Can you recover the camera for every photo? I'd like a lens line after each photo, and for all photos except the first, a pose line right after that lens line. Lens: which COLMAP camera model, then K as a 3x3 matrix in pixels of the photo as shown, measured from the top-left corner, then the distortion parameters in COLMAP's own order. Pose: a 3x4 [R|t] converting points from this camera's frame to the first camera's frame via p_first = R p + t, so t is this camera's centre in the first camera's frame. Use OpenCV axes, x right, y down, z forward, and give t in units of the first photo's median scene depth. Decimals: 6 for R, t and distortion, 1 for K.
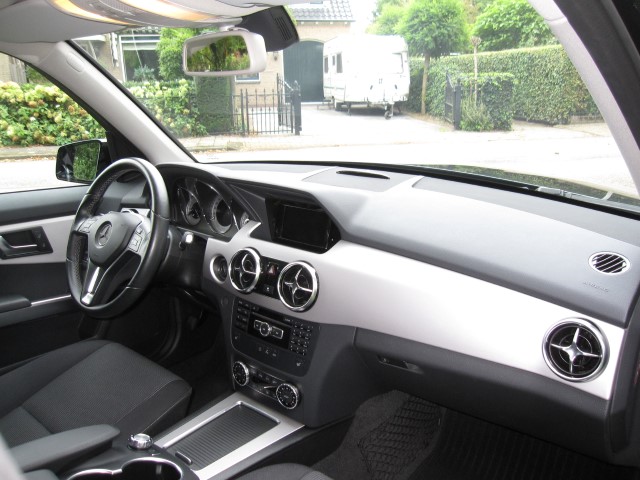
lens RADIAL K [[527.8, 0, 321.9], [0, 527.8, 240.0], [0, 0, 1]] dist [-0.070525, 0.015969]
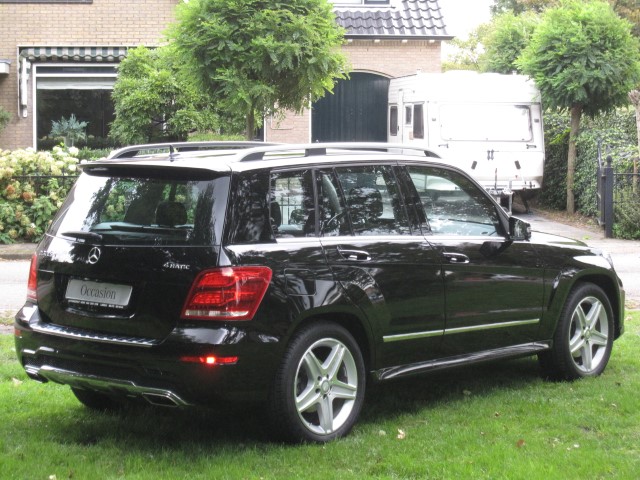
lens RADIAL K [[1365.3, 0, 320.0], [0, 1365.3, 240.0], [0, 0, 1]] dist [-0.033123, -0.262149]
pose [[0.999056, 0.022870, -0.036928, -0.018149], [-0.030197, 0.976801, -0.212011, 0.118160], [0.031223, 0.212926, 0.976569, -0.477567]]
